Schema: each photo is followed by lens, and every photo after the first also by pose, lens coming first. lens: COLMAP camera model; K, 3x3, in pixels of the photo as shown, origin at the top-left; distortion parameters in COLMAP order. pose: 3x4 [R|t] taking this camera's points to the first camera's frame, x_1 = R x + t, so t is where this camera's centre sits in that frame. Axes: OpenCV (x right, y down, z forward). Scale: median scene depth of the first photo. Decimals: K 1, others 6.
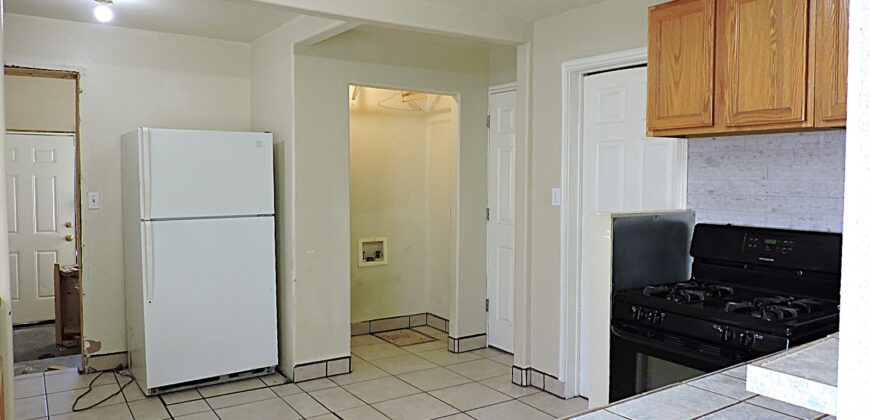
lens RADIAL K [[626.3, 0, 435.0], [0, 626.3, 210.0], [0, 0, 1]] dist [-0.015233, 0.001143]
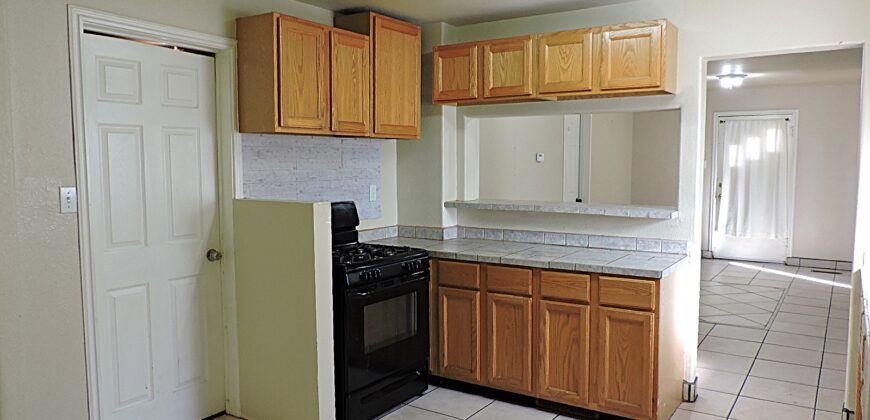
lens RADIAL K [[626.3, 0, 435.0], [0, 626.3, 210.0], [0, 0, 1]] dist [-0.015233, 0.001143]
pose [[-0.384329, -0.075904, 0.920071, -0.824064], [0.049055, 0.993527, 0.102455, -0.084606], [-0.921892, 0.084511, -0.378118, 1.235054]]
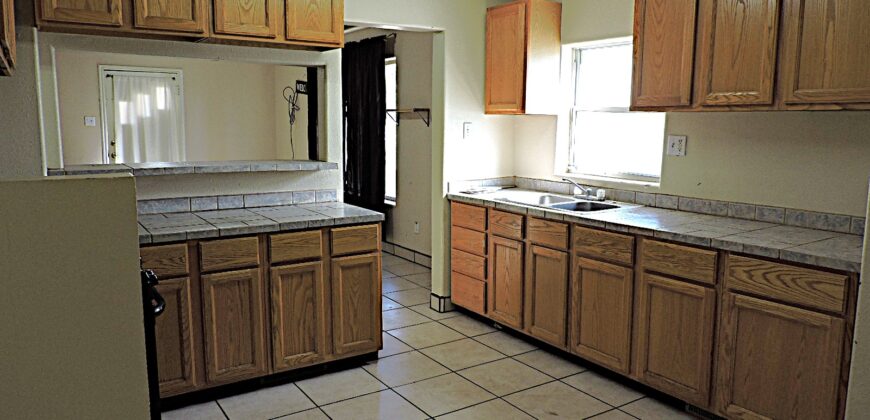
lens RADIAL K [[626.3, 0, 435.0], [0, 626.3, 210.0], [0, 0, 1]] dist [-0.015233, 0.001143]
pose [[-0.999931, -0.011664, 0.001415, -0.061479], [-0.011184, 0.981792, 0.189631, -0.087787], [-0.003601, 0.189602, -0.981854, 1.677440]]
